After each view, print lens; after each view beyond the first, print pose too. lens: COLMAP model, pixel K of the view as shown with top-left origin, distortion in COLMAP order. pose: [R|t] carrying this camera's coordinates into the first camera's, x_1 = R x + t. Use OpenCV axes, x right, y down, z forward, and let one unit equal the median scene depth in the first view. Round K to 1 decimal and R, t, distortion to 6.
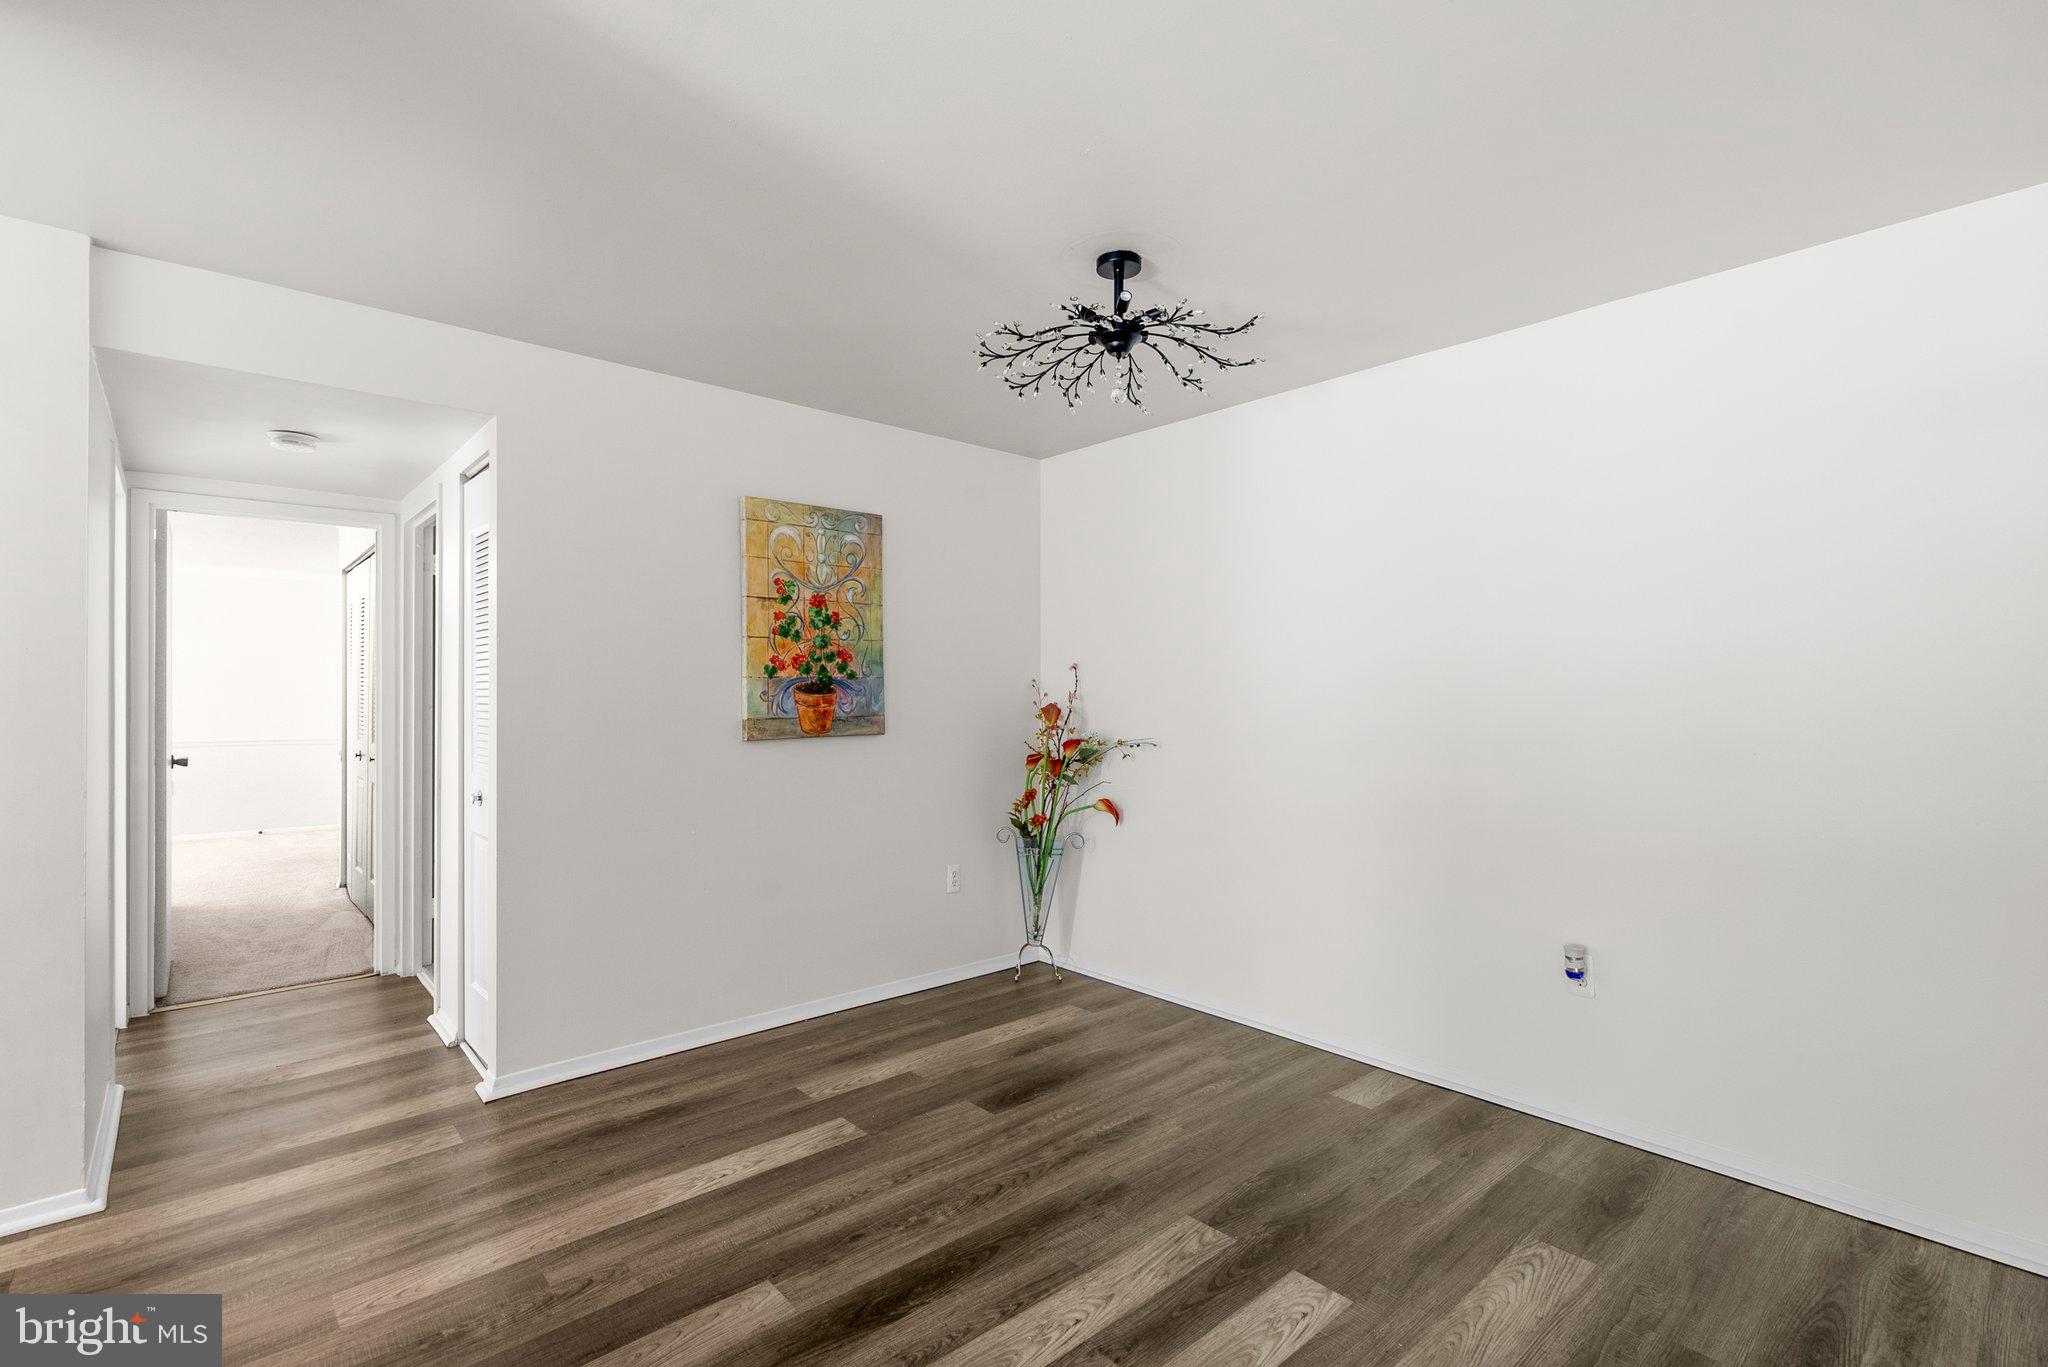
lens RADIAL K [[944.1, 0, 1023.8], [0, 944.1, 696.2], [0, 0, 1]] dist [0.002332, 0.000635]
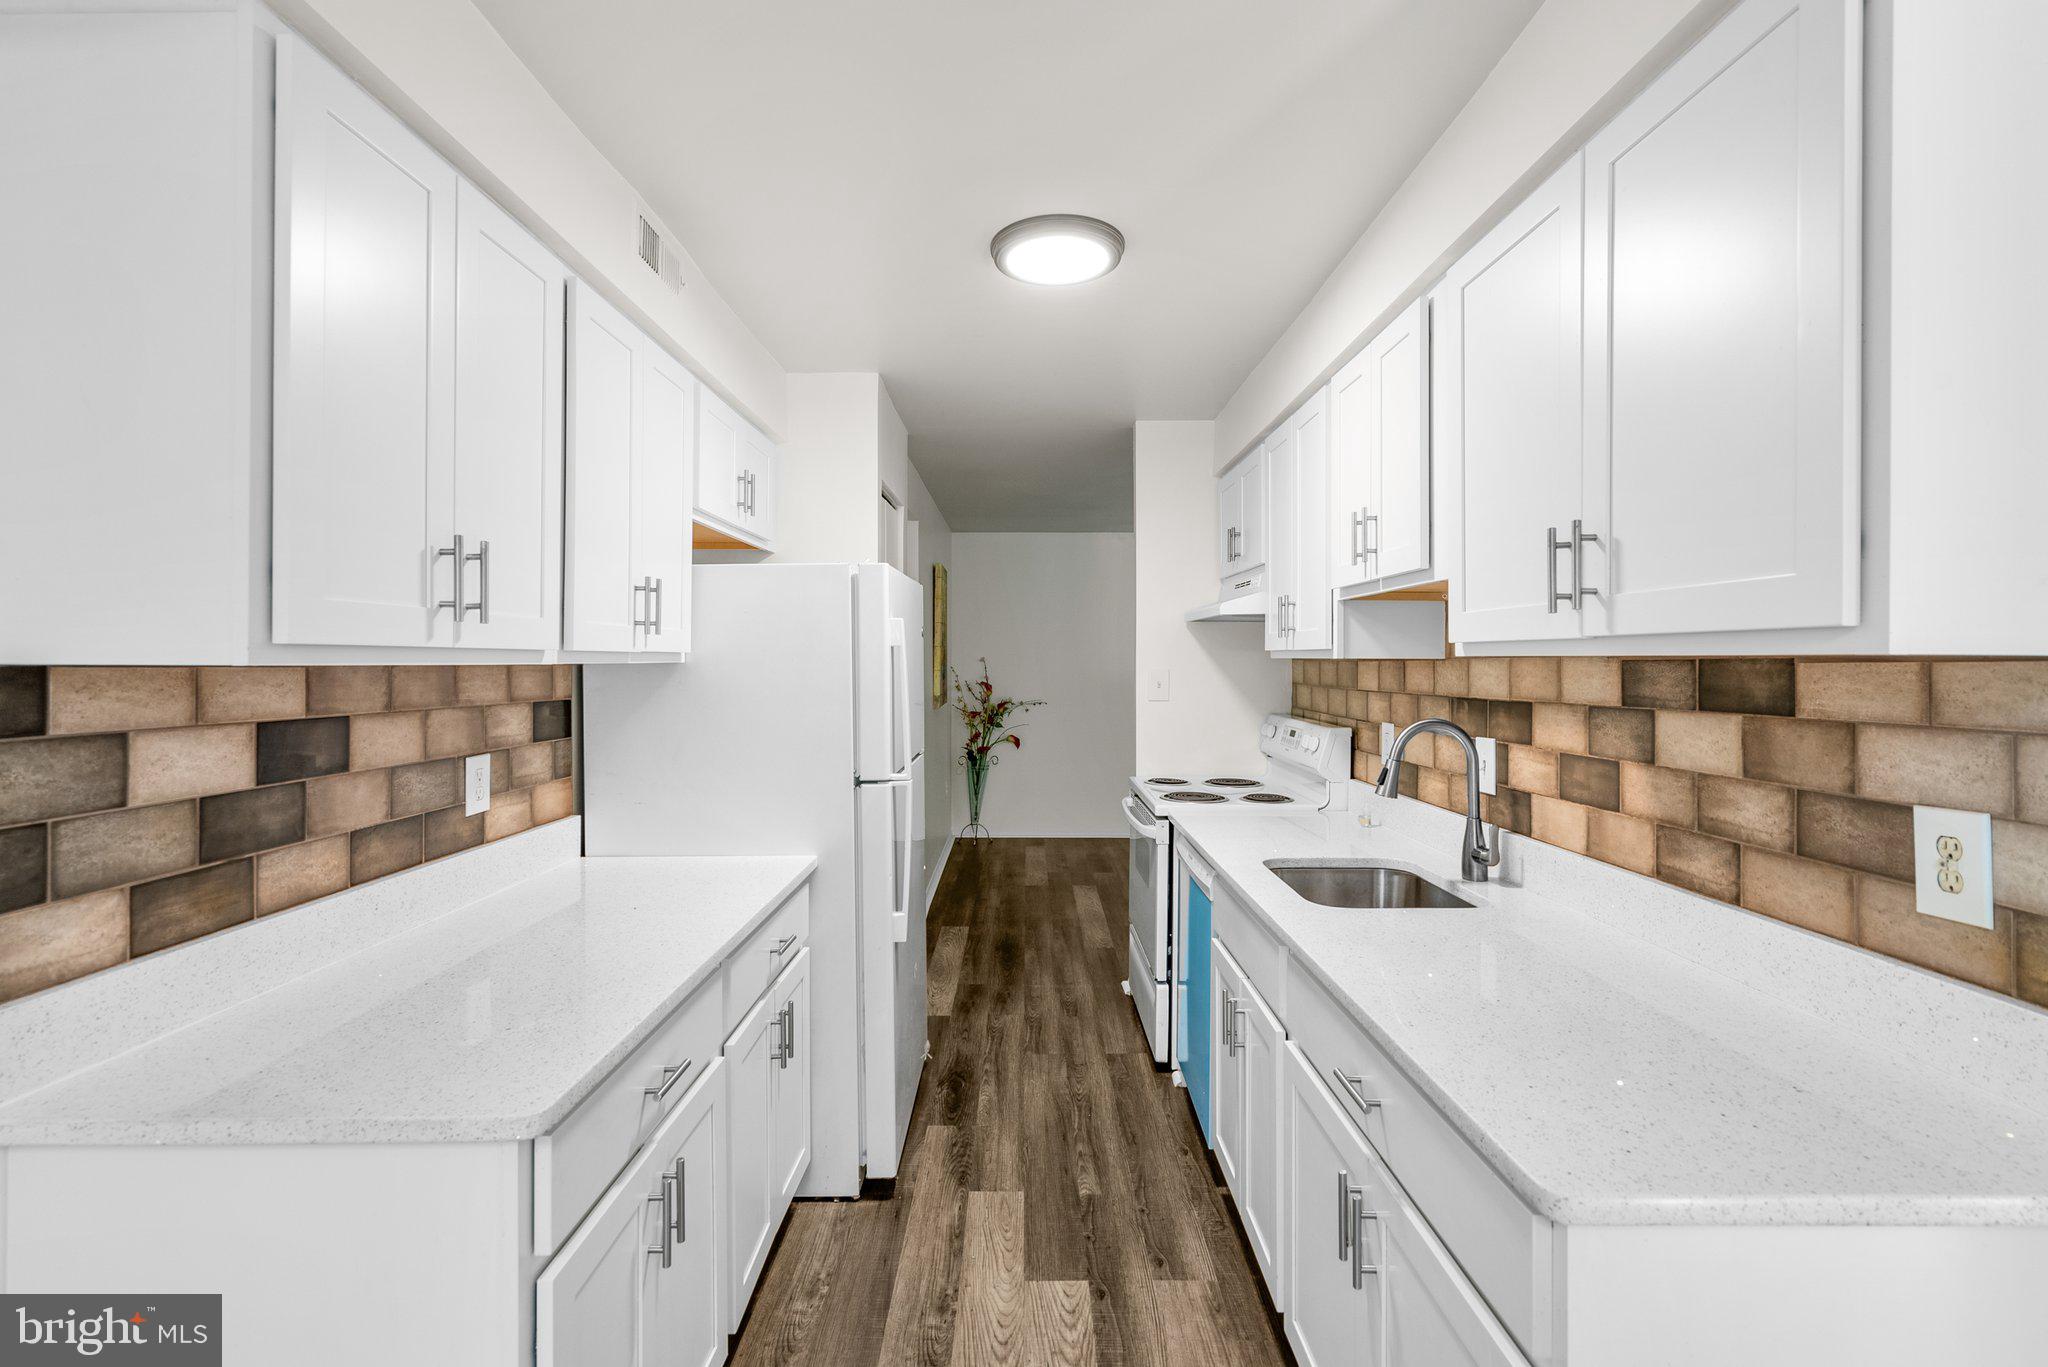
lens RADIAL K [[939.2, 0, 1027.1], [0, 939.2, 660.5], [0, 0, 1]] dist [-0.000890, 0.001224]
pose [[0.664345, -0.001030, 0.747426, -1.568685], [-0.000896, 0.999997, 0.002174, -0.045267], [-0.747426, -0.002114, 0.664342, -0.255222]]
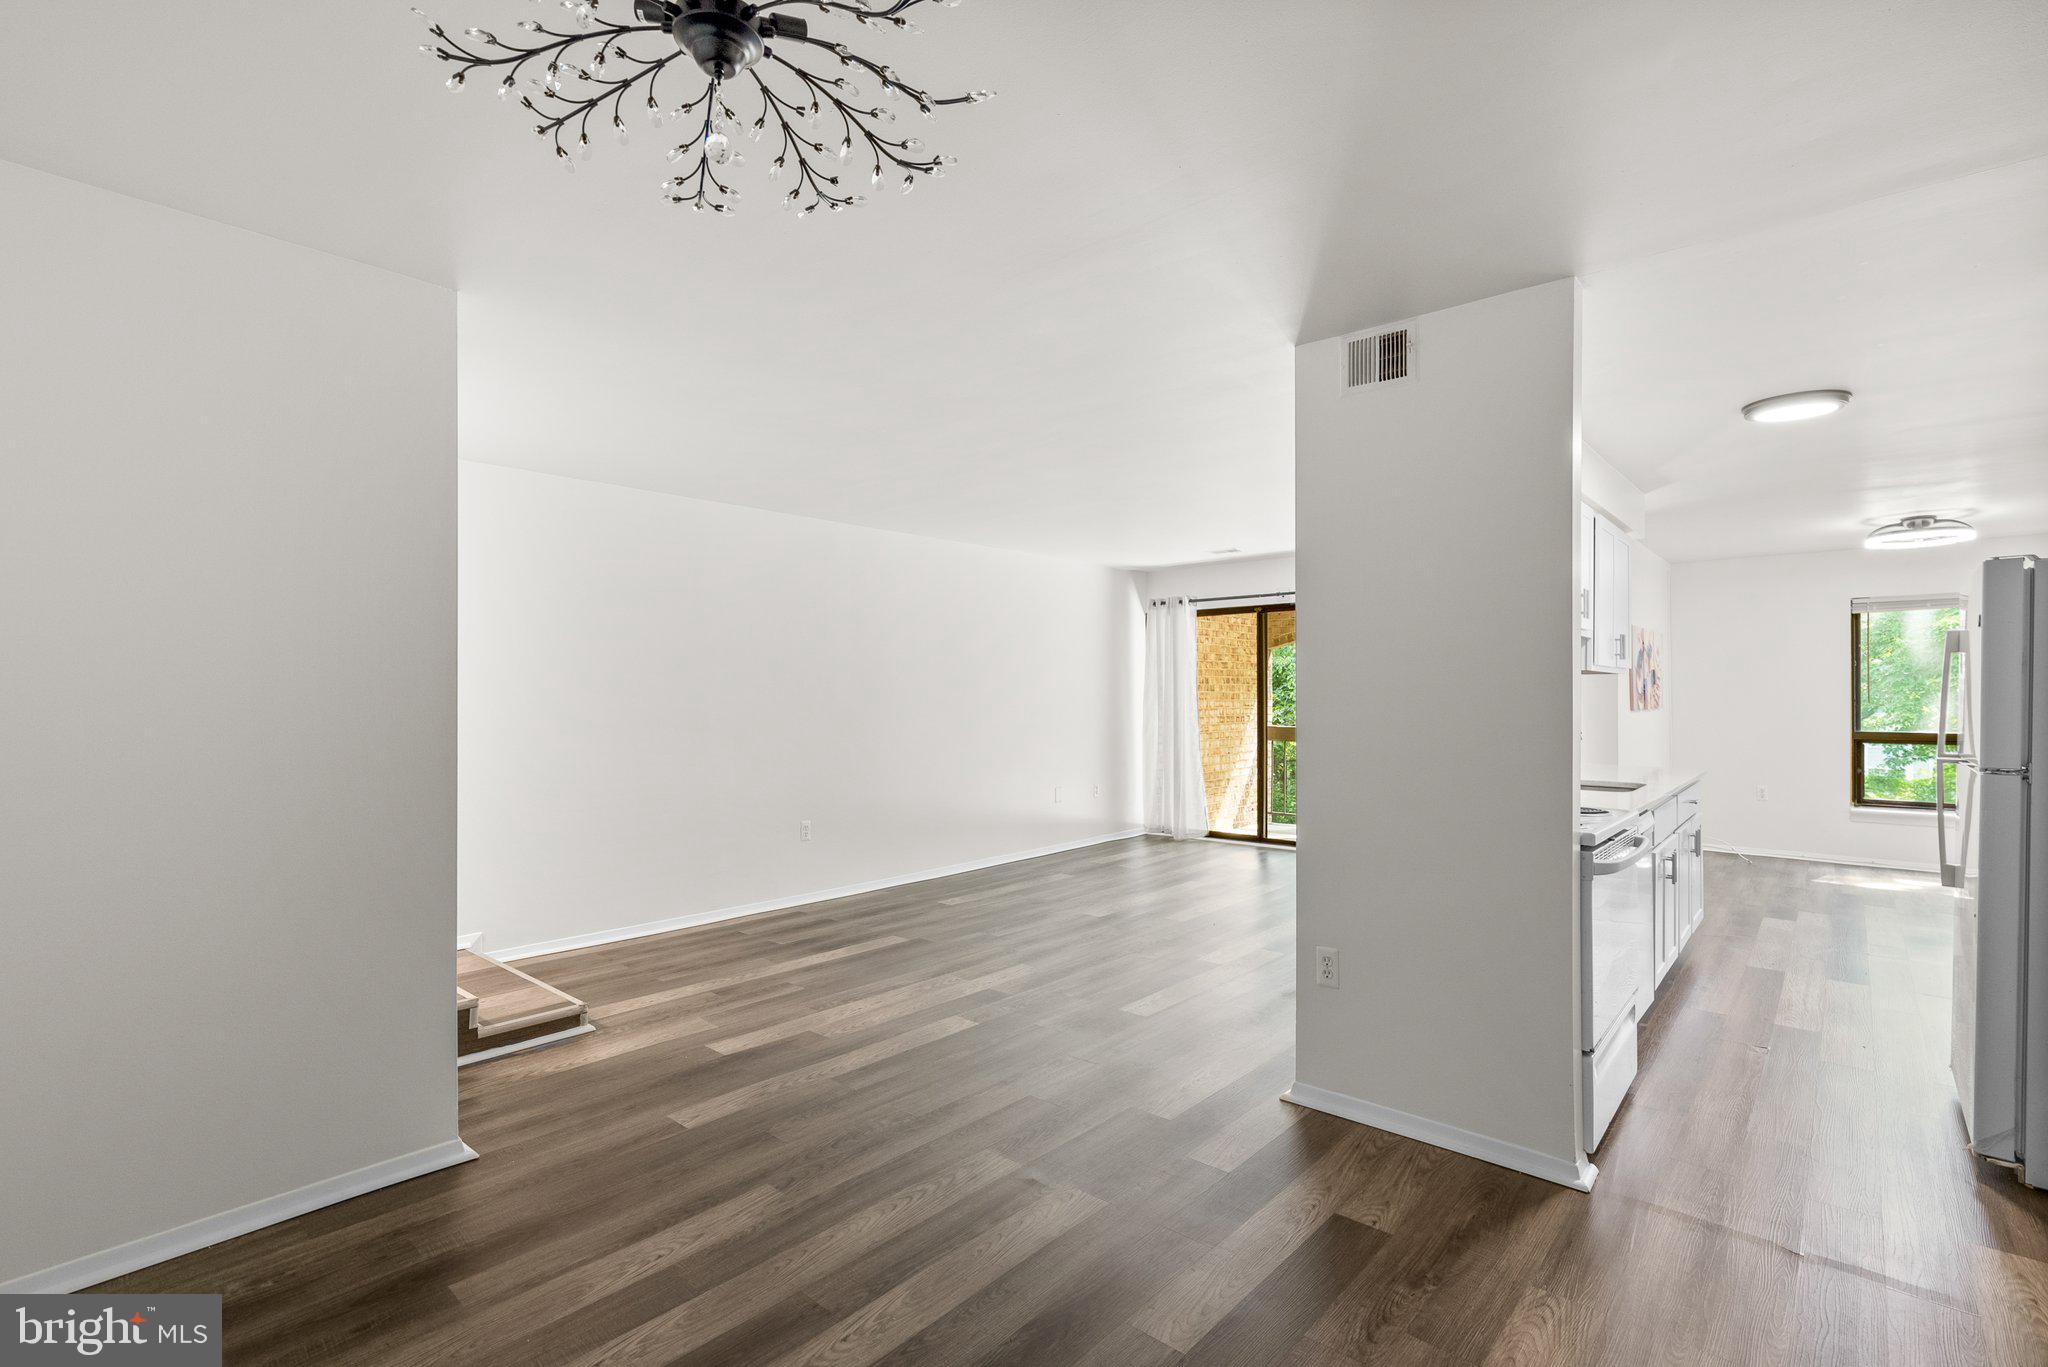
lens RADIAL K [[944.1, 0, 1023.8], [0, 944.1, 696.2], [0, 0, 1]] dist [0.002332, 0.000635]
pose [[-0.992735, -0.003823, -0.120257, -0.004439], [-0.003872, 0.999992, 0.000174, -0.007049], [0.120255, 0.000638, -0.992743, 1.180911]]
